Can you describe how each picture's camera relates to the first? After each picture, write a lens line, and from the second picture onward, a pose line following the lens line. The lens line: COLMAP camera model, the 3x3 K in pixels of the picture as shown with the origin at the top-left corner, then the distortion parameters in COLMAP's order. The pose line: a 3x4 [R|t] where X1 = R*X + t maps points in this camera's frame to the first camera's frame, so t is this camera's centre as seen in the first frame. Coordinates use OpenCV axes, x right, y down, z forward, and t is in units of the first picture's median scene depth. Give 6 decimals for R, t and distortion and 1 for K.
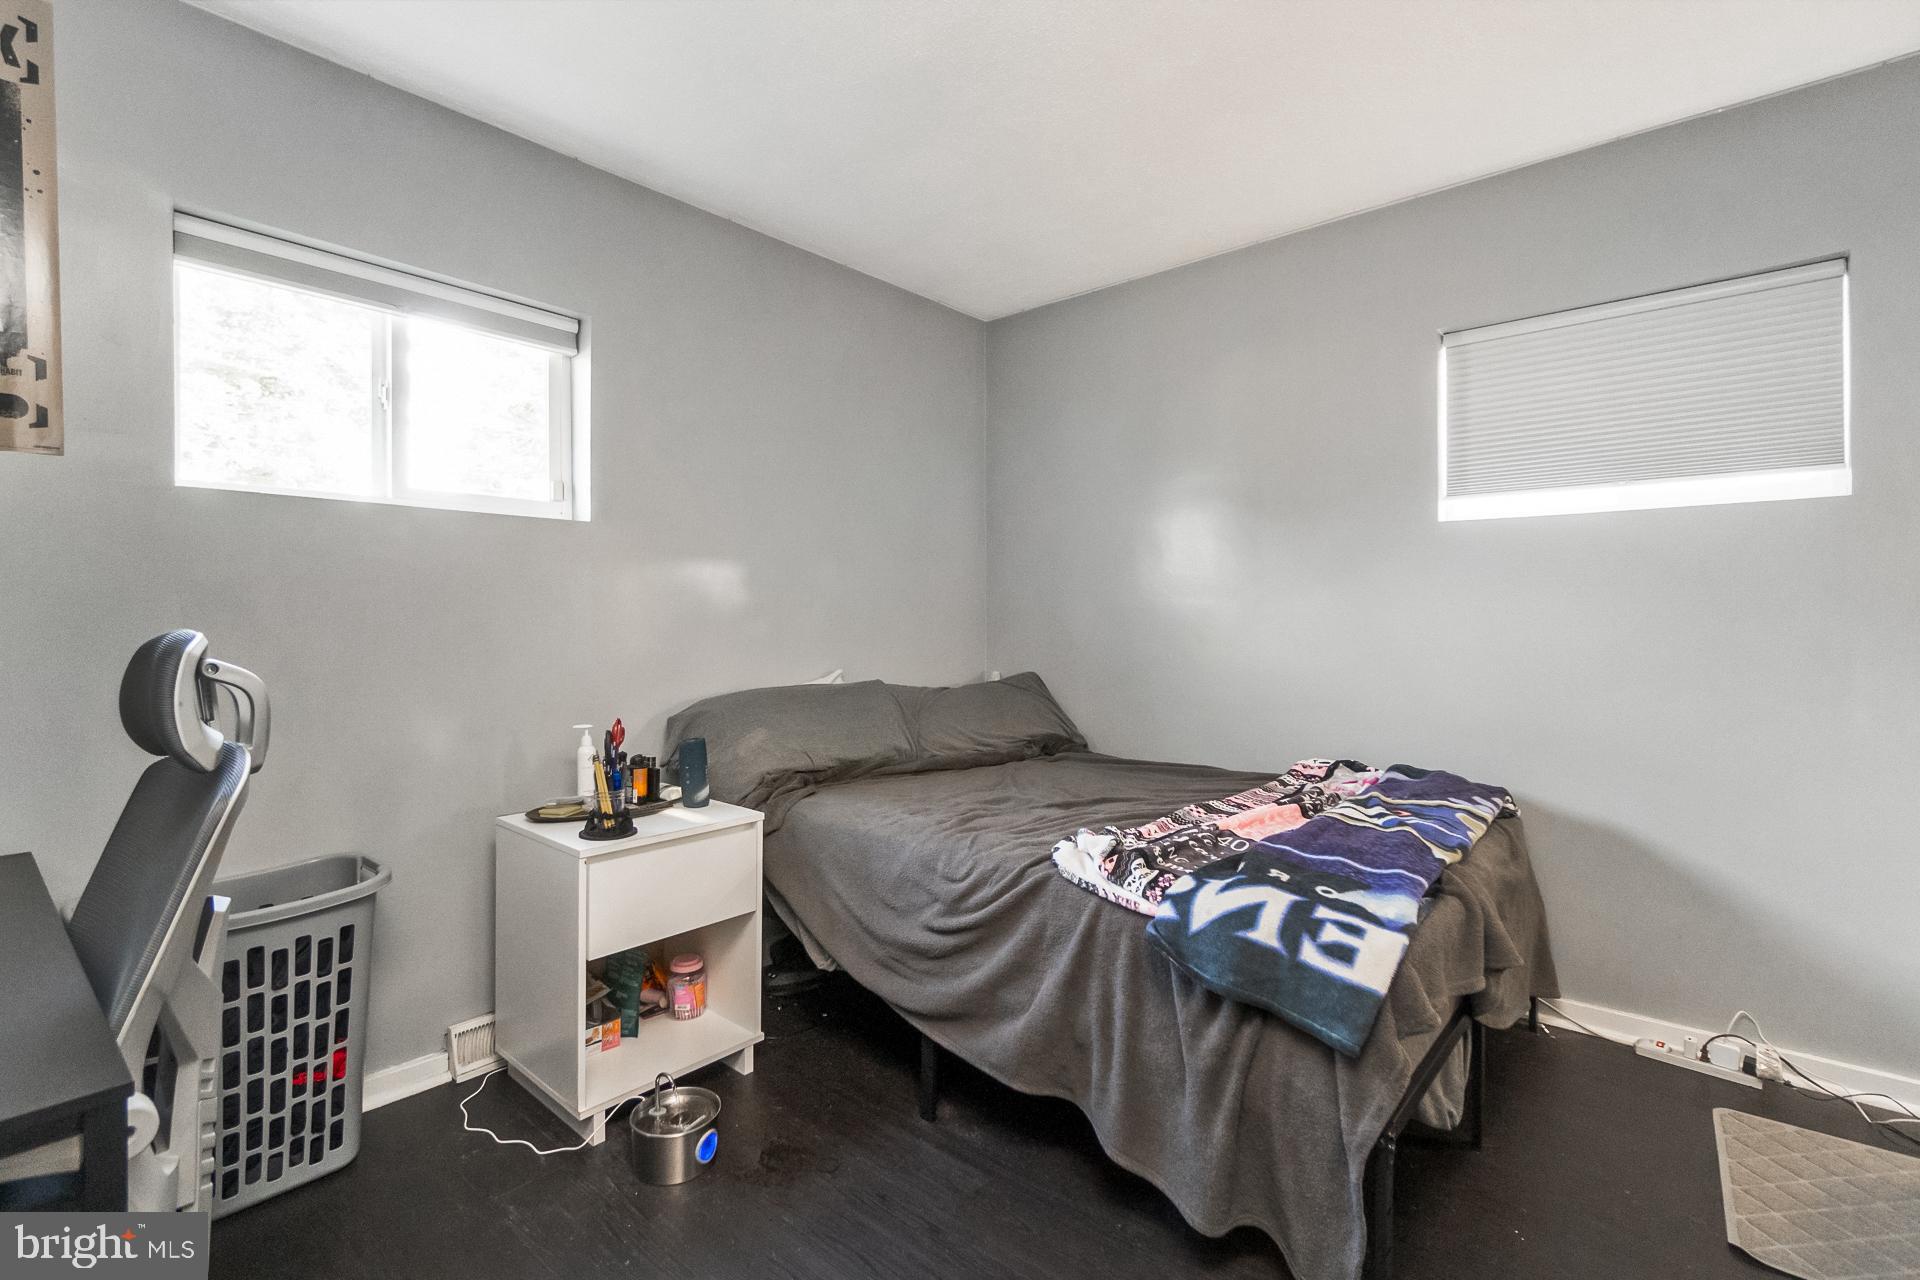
lens RADIAL K [[830.7, 0, 959.2], [0, 830.7, 628.5], [0, 0, 1]] dist [-0.017309, 0.000480]
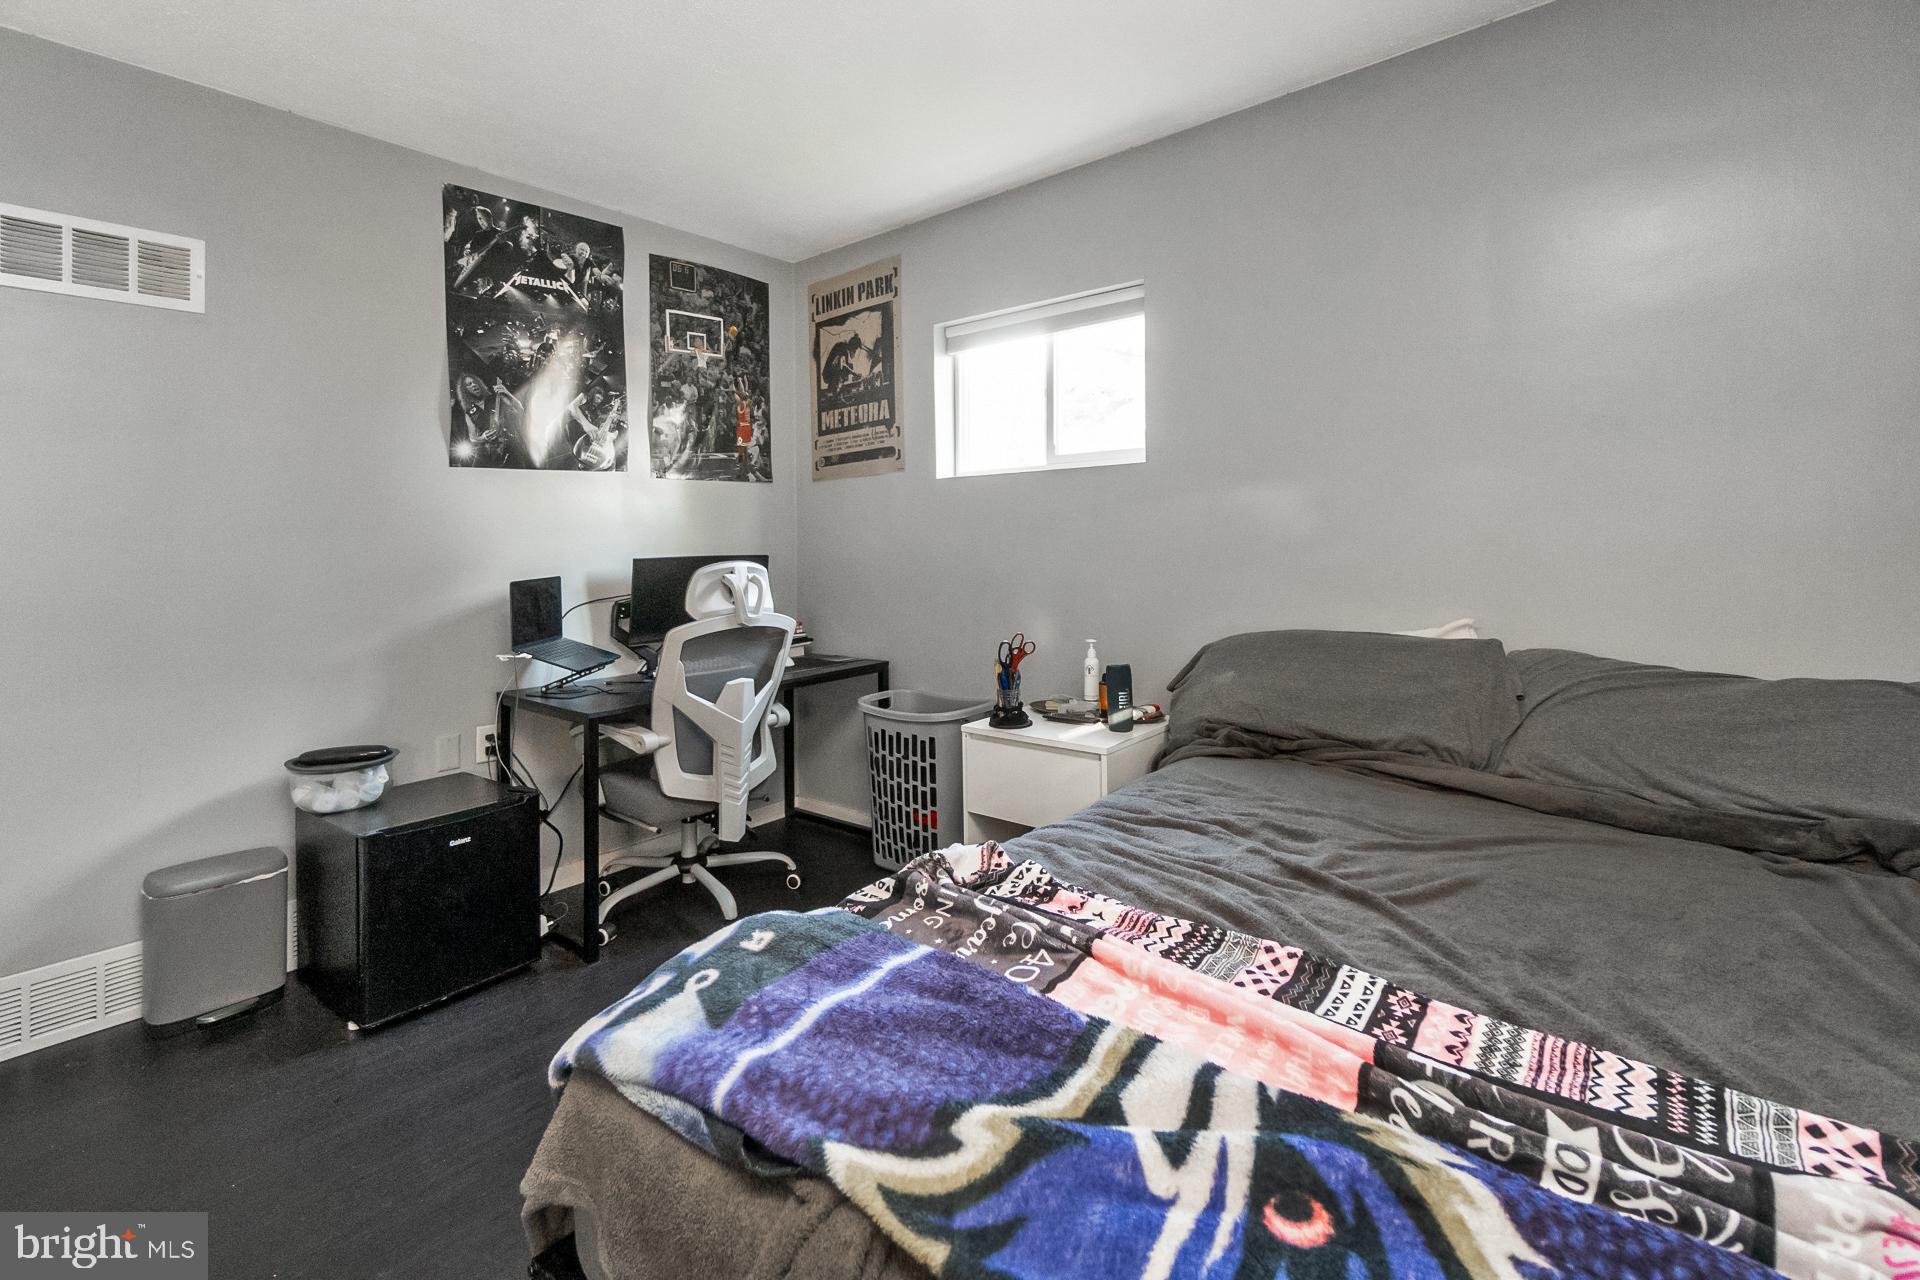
lens RADIAL K [[830.7, 0, 947.6], [0, 830.7, 553.8], [0, 0, 1]] dist [-0.017309, 0.000480]
pose [[0.018858, 0.002134, -0.999820, 0.924842], [0.004093, 0.999989, 0.002212, -0.011080], [0.999814, -0.004134, 0.018849, 1.000395]]
